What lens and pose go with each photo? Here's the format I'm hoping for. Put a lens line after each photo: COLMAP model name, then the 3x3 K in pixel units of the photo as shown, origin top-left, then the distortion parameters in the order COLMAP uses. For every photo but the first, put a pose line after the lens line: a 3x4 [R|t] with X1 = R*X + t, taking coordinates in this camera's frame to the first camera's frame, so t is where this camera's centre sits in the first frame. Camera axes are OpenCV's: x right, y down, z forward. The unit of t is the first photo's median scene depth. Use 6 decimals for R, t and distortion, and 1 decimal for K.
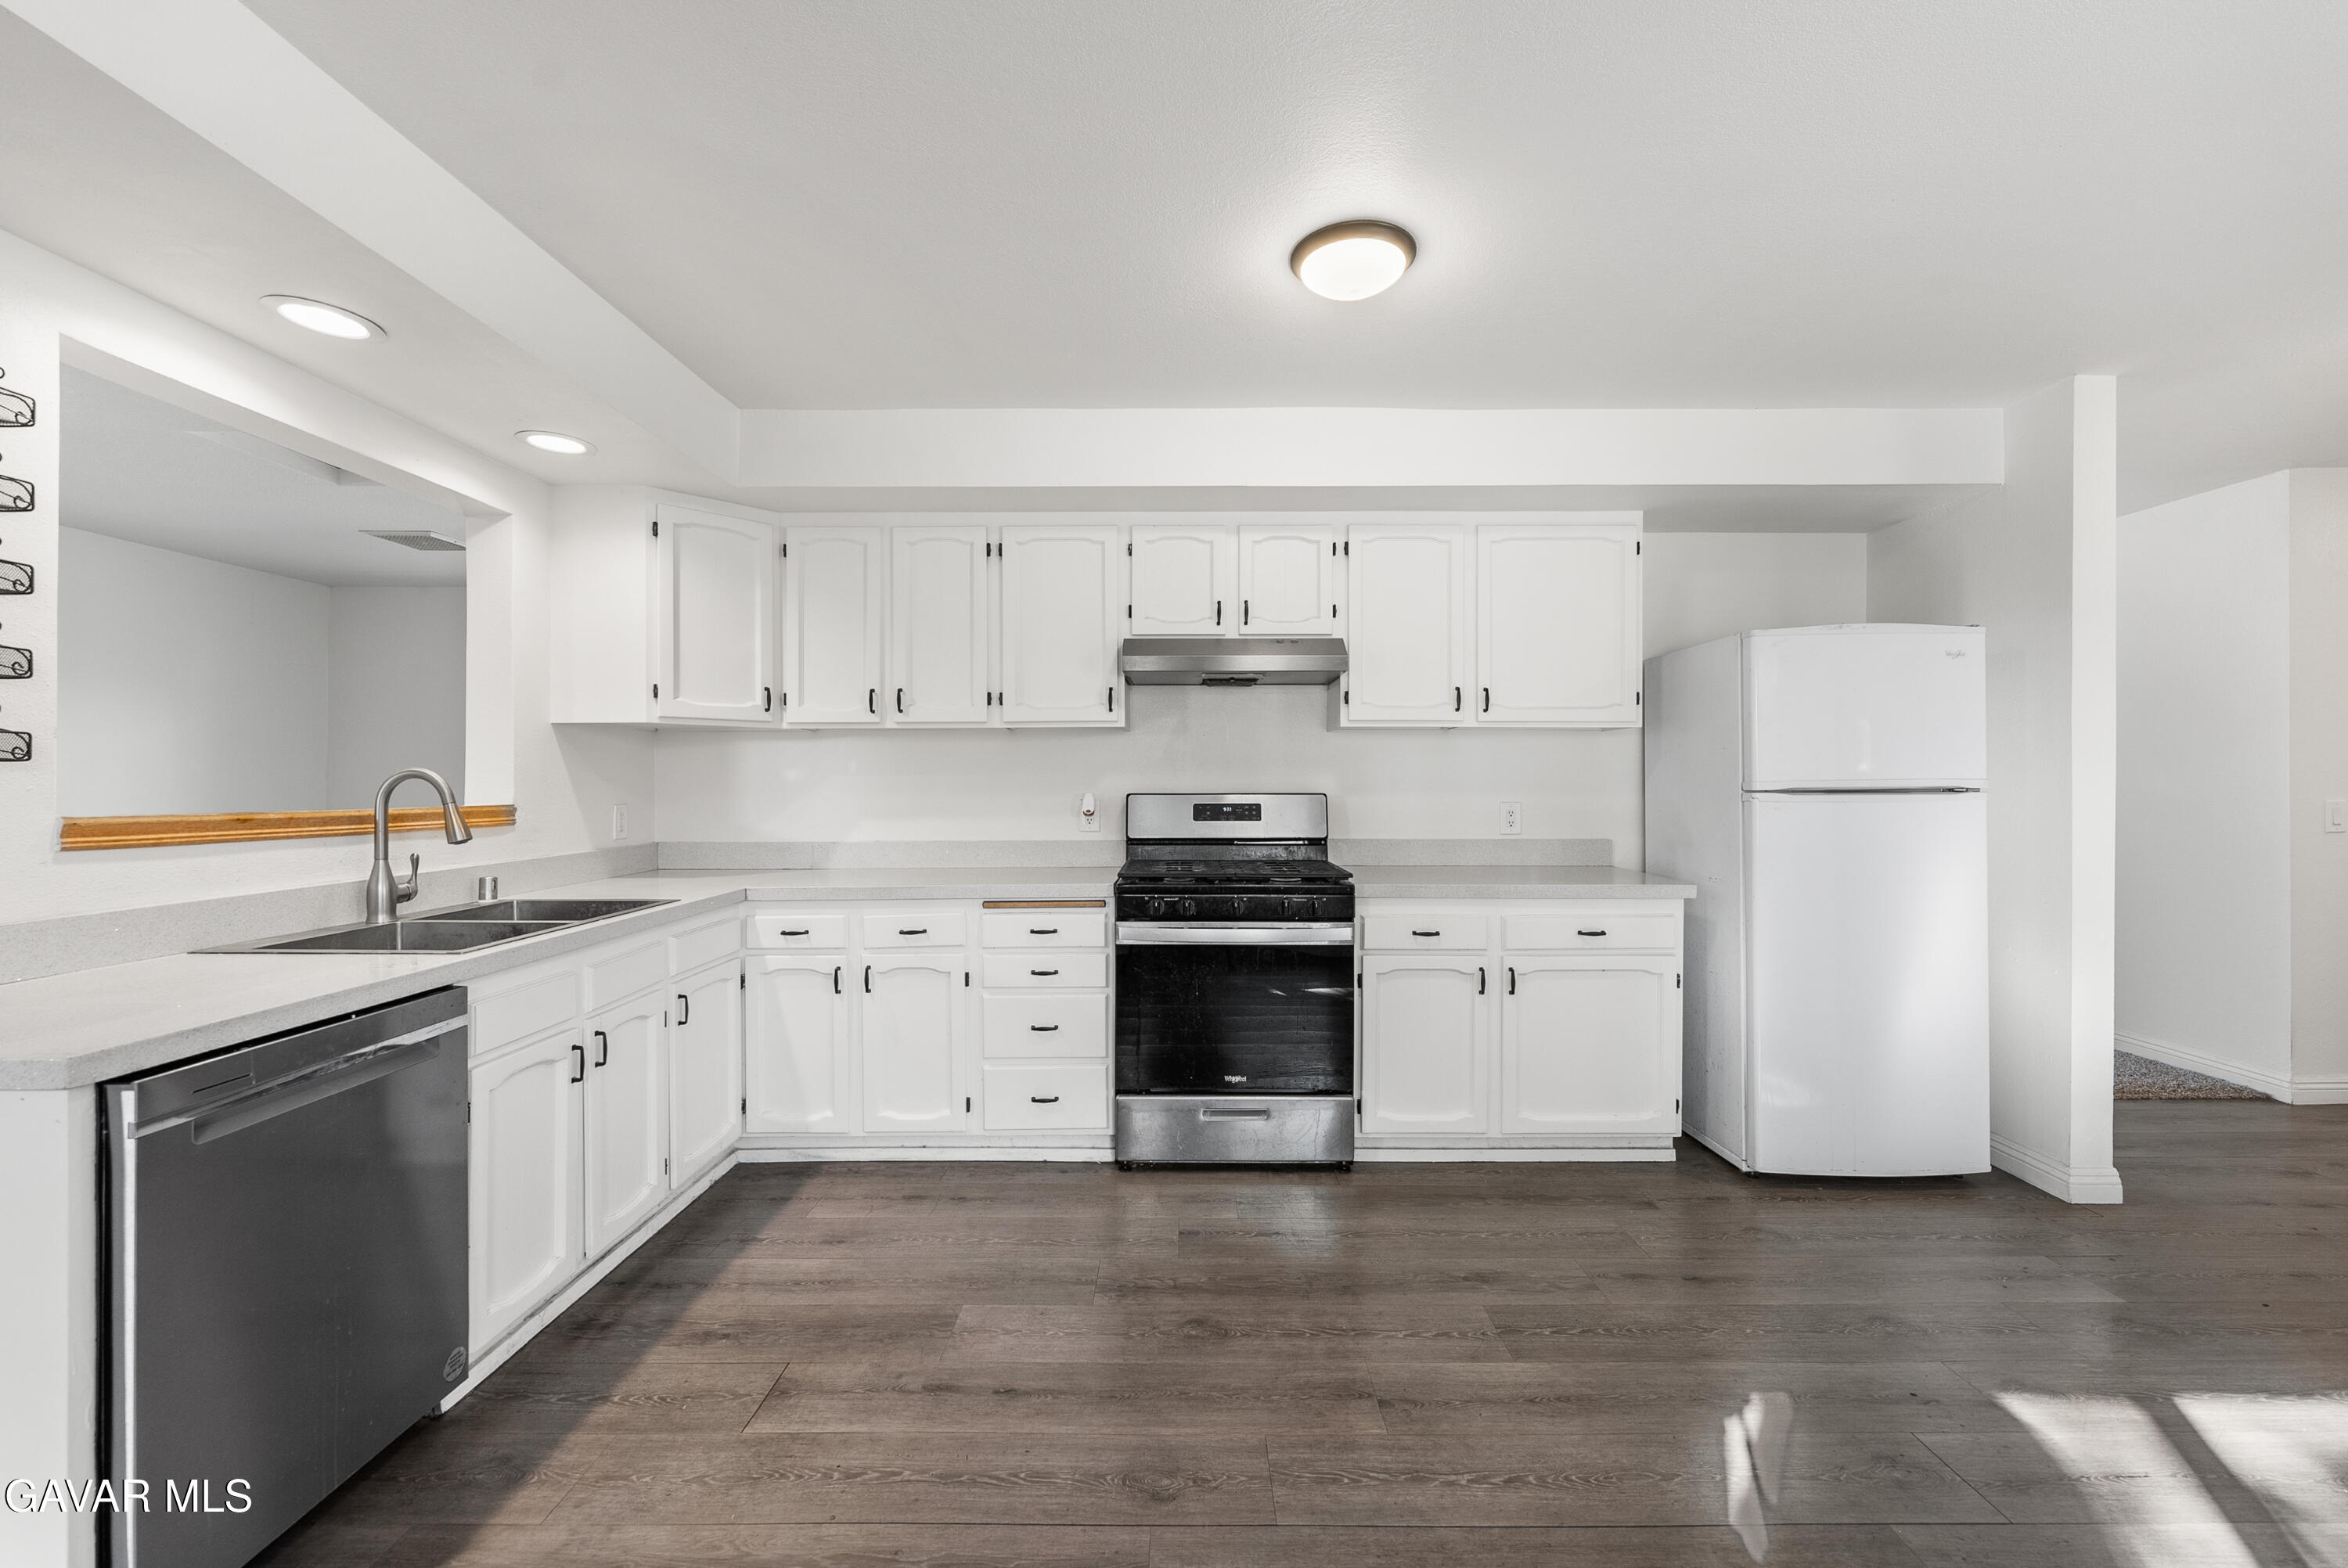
lens RADIAL K [[963.7, 0, 1179.5], [0, 963.7, 788.2], [0, 0, 1]] dist [-0.001857, 0.000034]
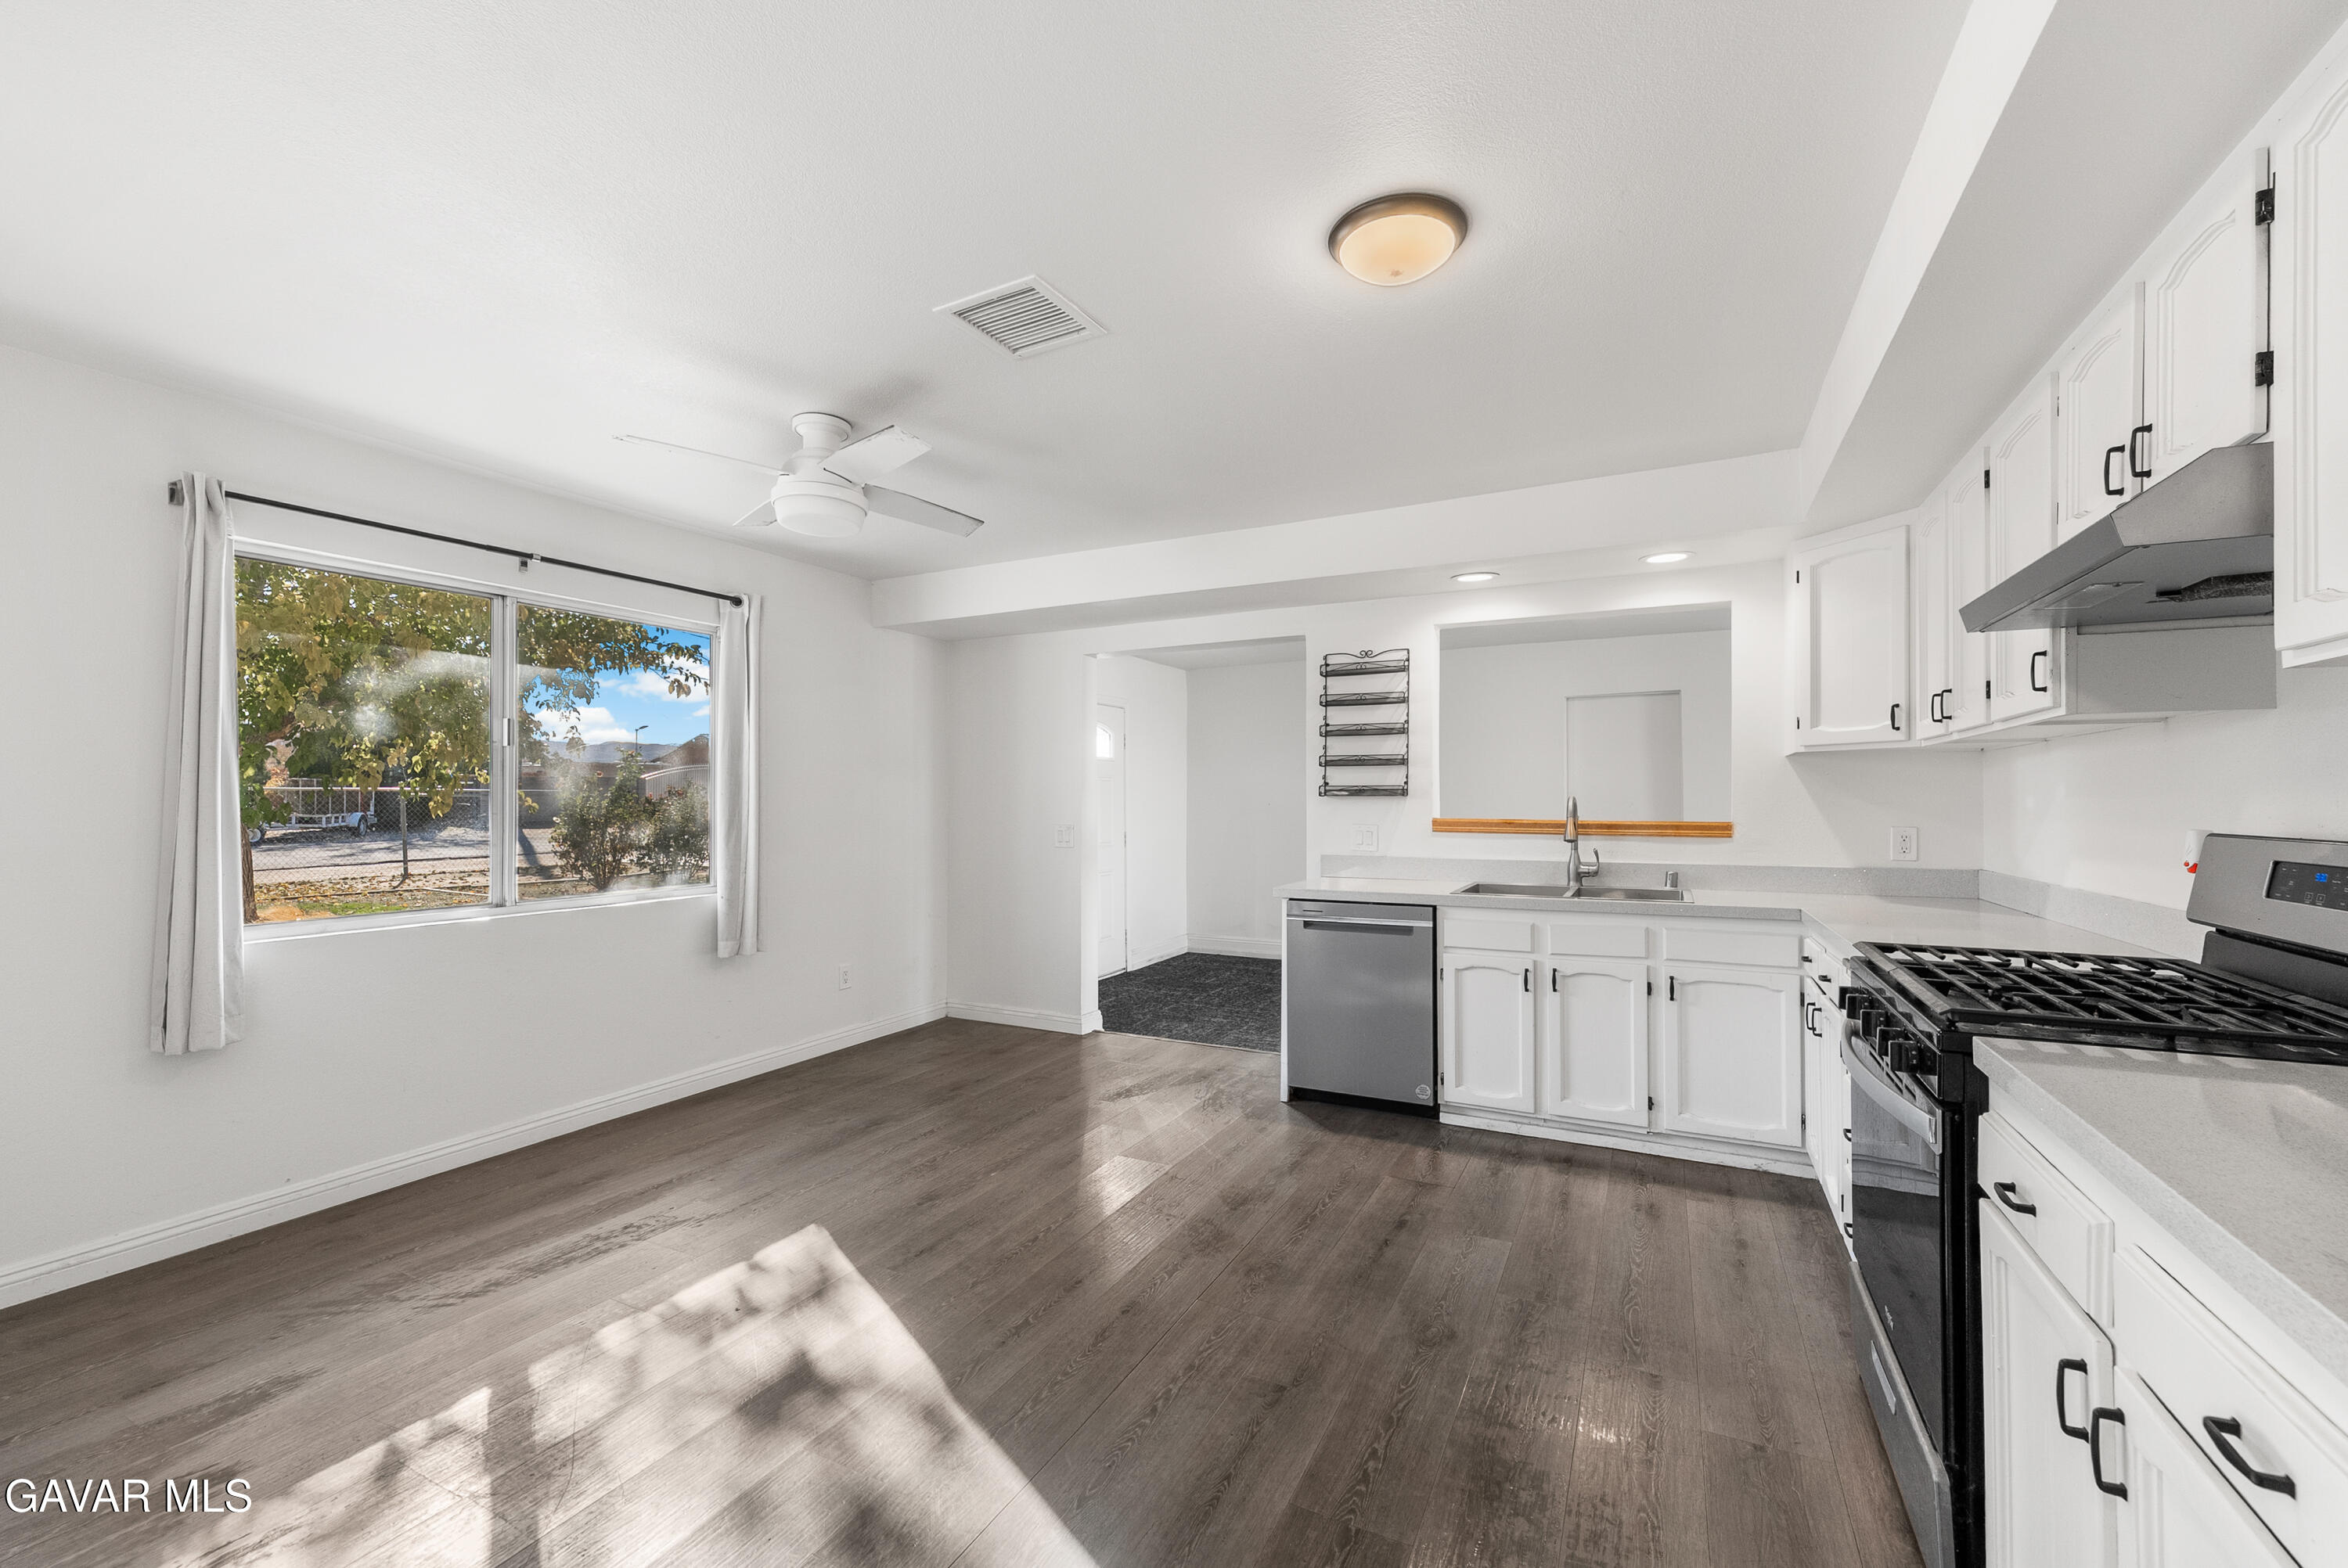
lens RADIAL K [[944.3, 0, 1171.0], [0, 944.3, 791.0], [0, 0, 1]] dist [-0.000053, -0.000146]
pose [[-0.453242, -0.006745, -0.891362, 0.760962], [-0.005121, 0.999975, -0.004963, -0.014141], [0.891373, 0.002315, -0.453265, 0.859076]]
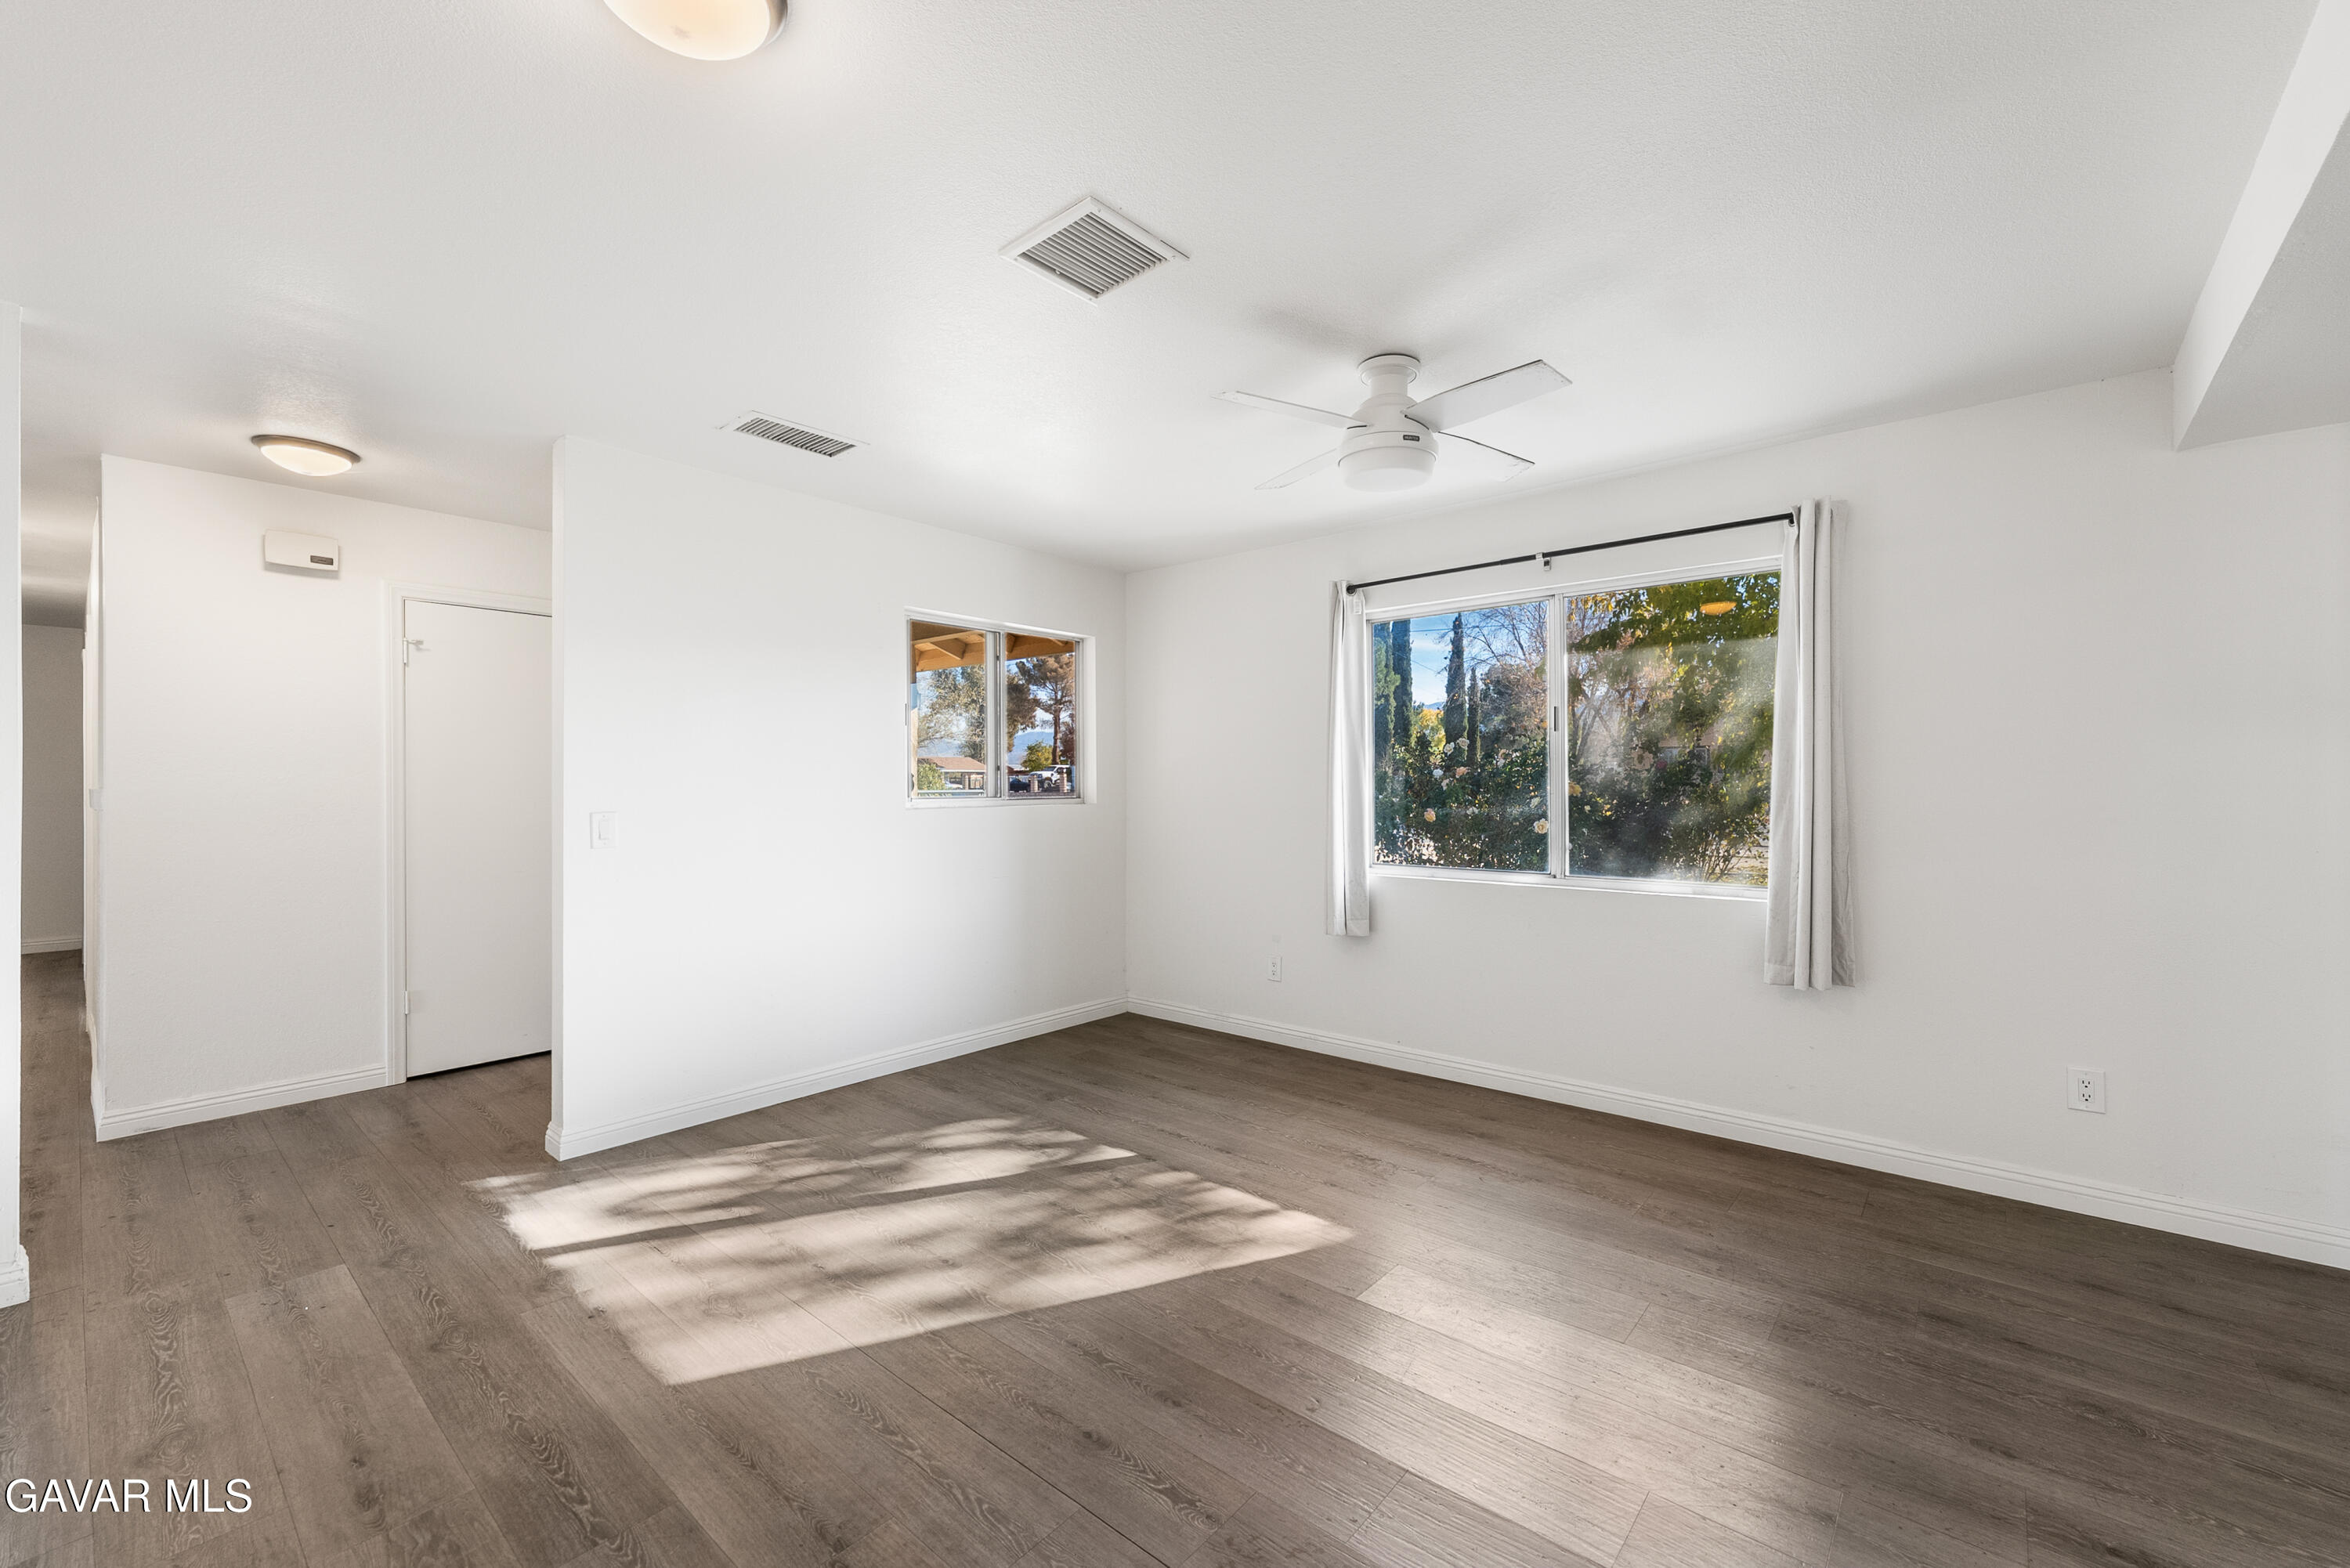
lens RADIAL K [[954.4, 0, 1195.5], [0, 954.4, 776.3], [0, 0, 1]] dist [-0.000103, -0.000082]
pose [[-0.768373, 0.005465, 0.639979, -0.346511], [0.006752, 0.999977, -0.000432, -0.013019], [-0.639967, 0.003989, -0.768392, 0.899849]]
